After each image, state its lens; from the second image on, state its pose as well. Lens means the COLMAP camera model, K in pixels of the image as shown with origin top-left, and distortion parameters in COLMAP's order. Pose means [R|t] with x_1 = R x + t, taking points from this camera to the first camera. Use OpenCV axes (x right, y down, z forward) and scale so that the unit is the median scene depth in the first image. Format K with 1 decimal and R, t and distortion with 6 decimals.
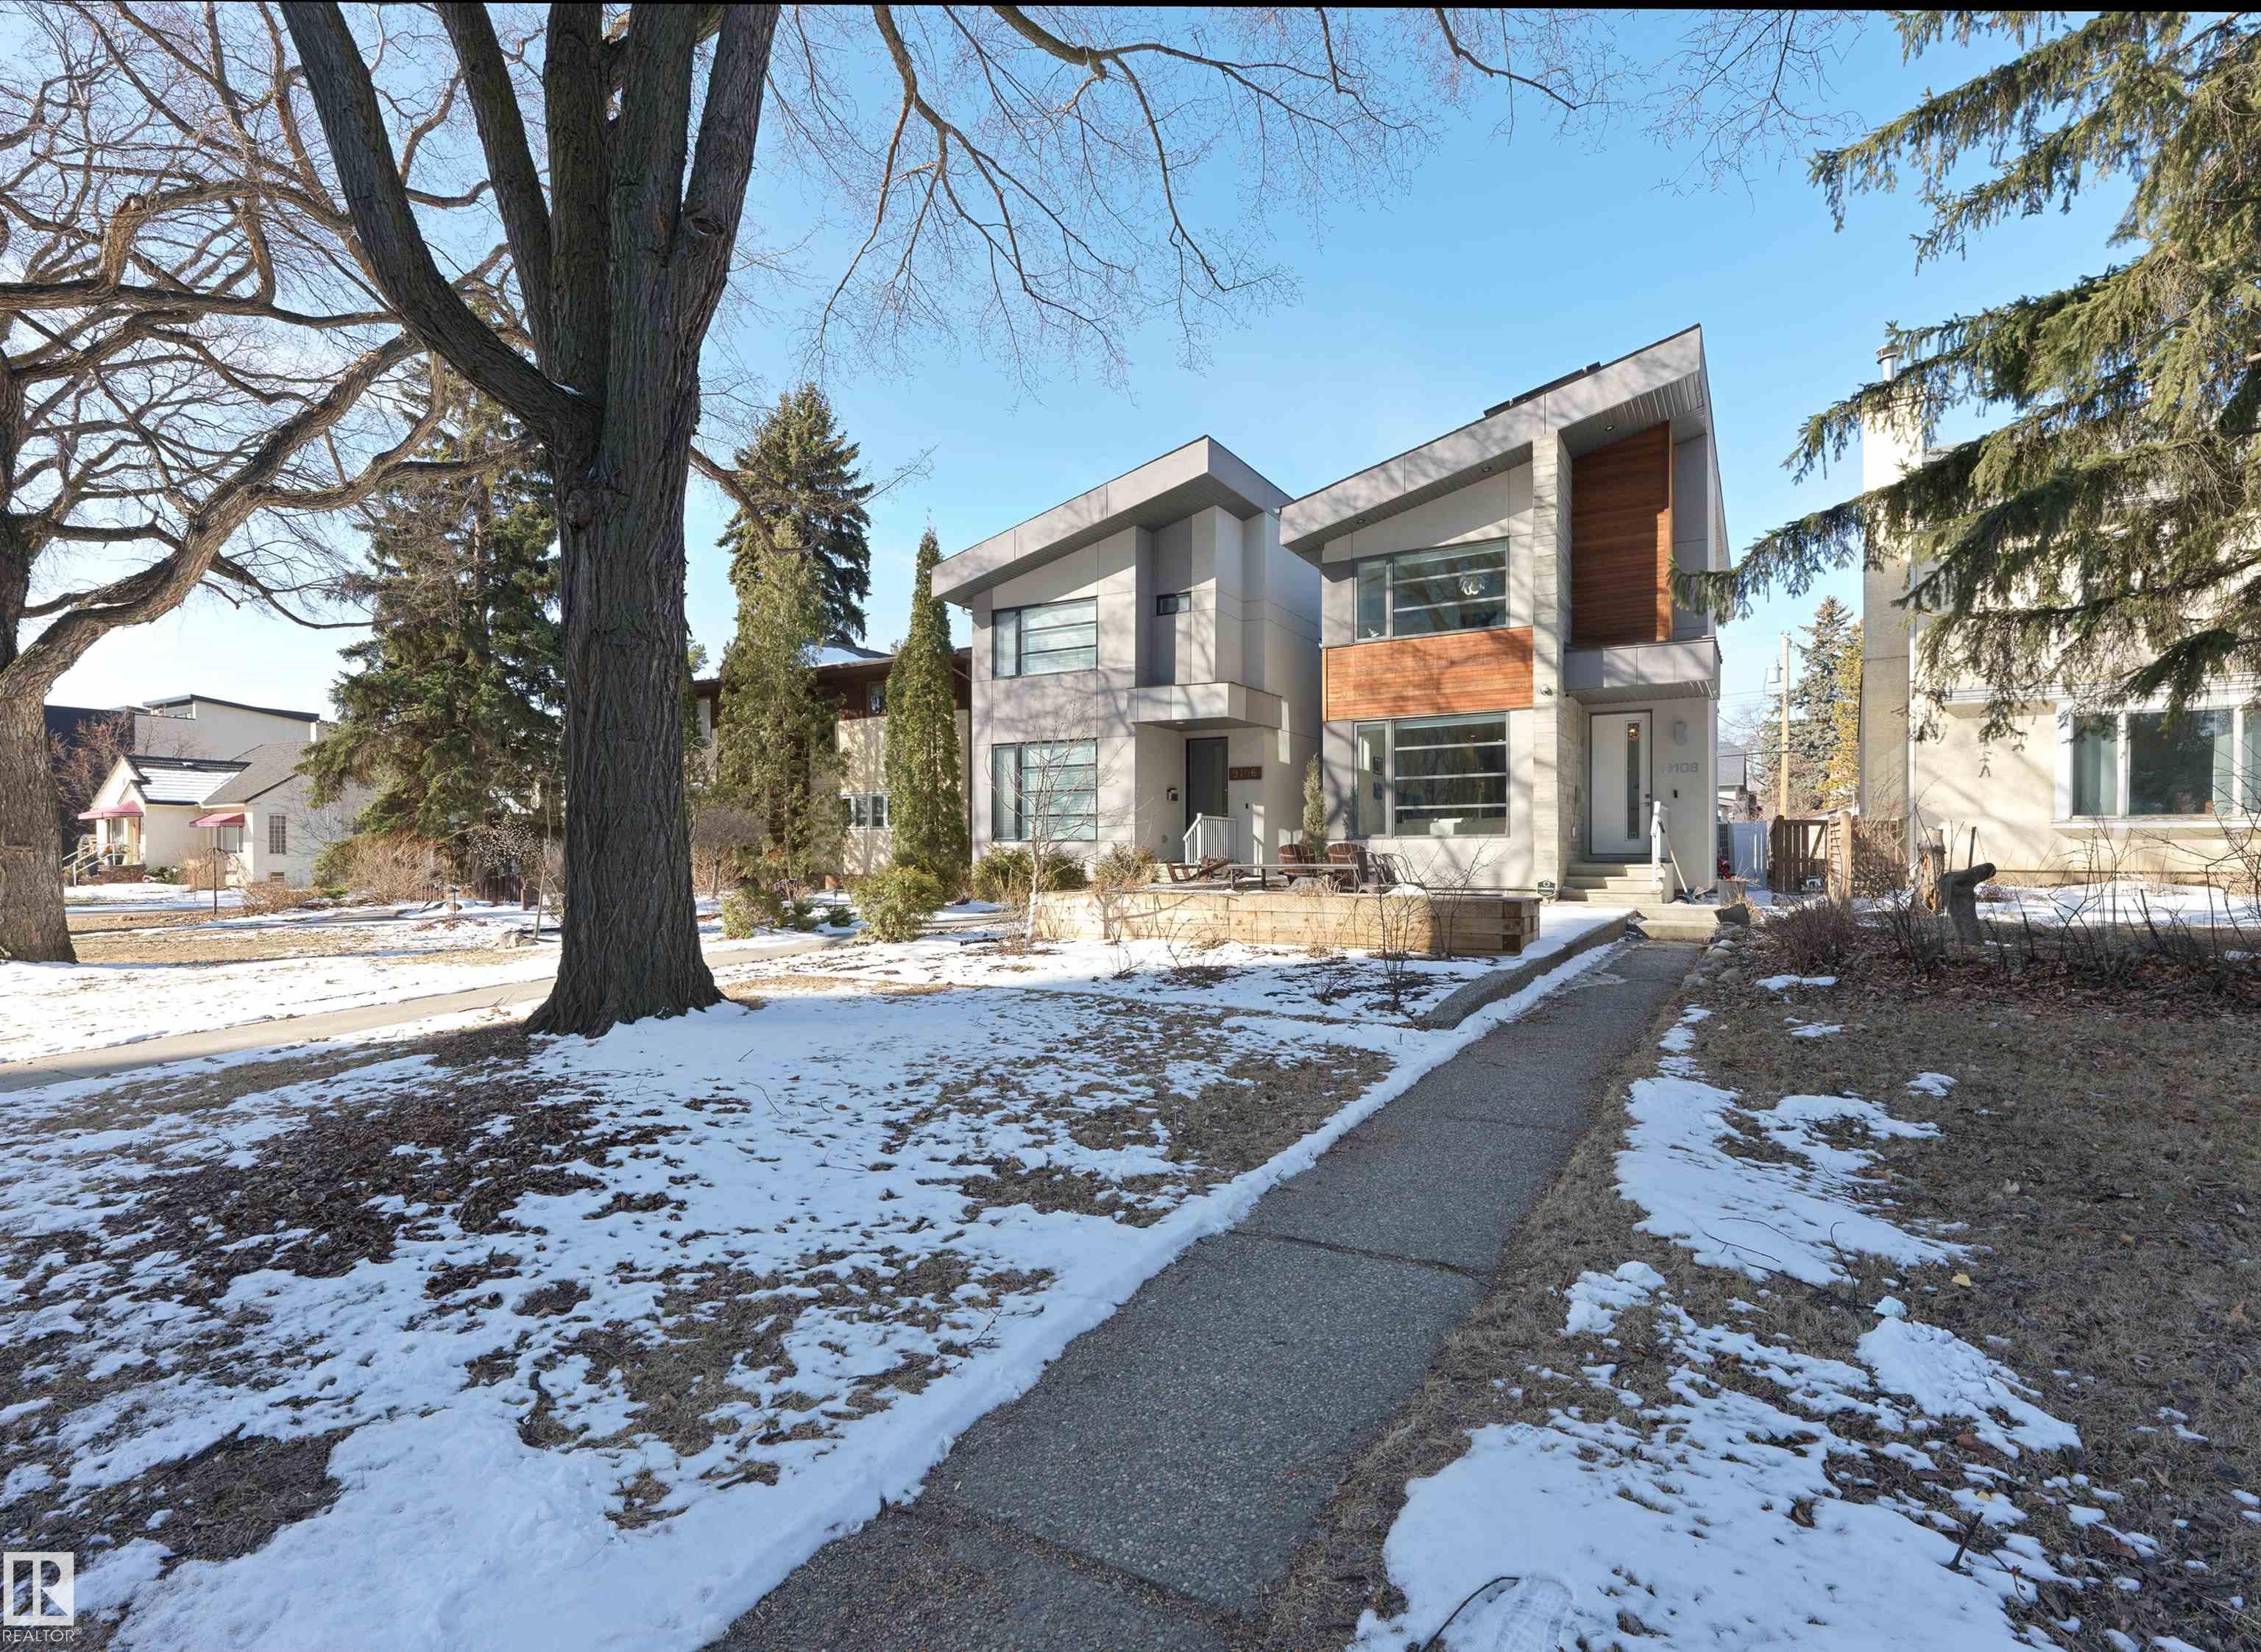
lens RADIAL K [[1065.1, 0, 1135.2], [0, 1065.1, 826.6], [0, 0, 1]] dist [0.000598, 0.000533]
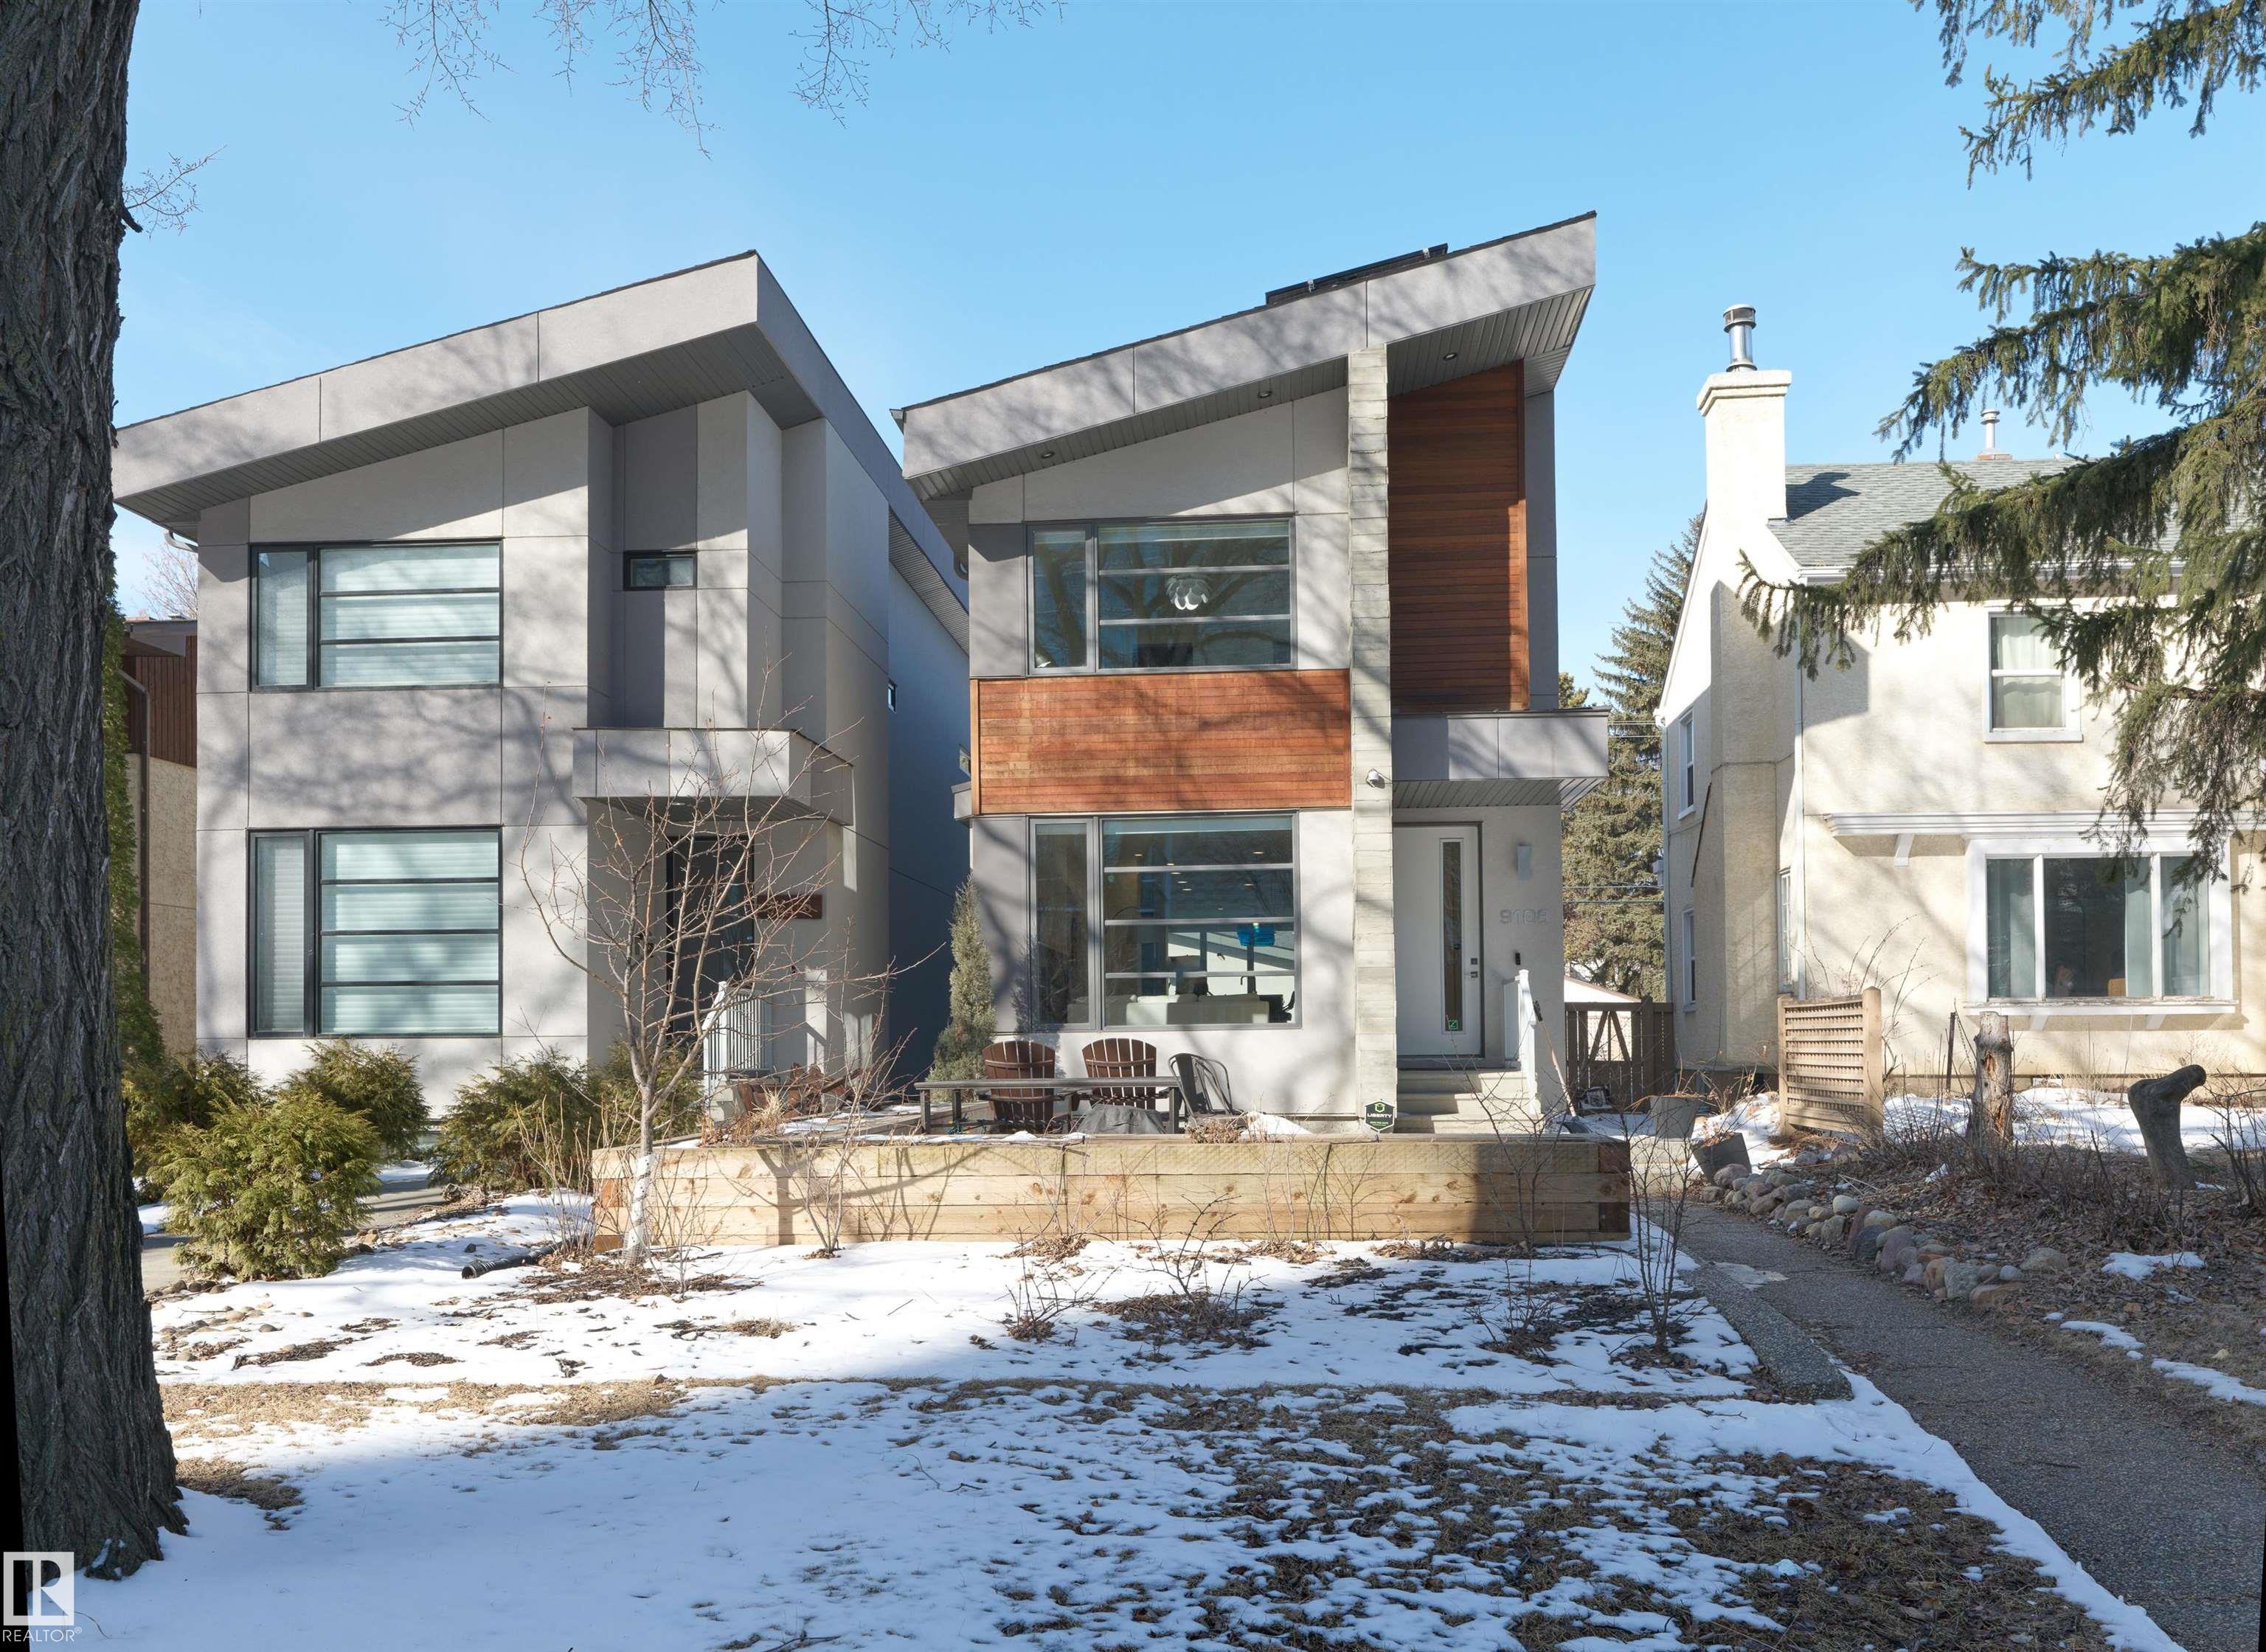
lens RADIAL K [[1821.7, 0, 1132.9], [0, 1821.7, 985.5], [0, 0, 1]] dist [-0.001451, -0.005130]
pose [[0.901245, 0.009790, 0.433200, -0.154591], [-0.003436, 0.999875, -0.015446, 0.002091], [-0.433297, 0.012432, 0.901166, 0.135741]]
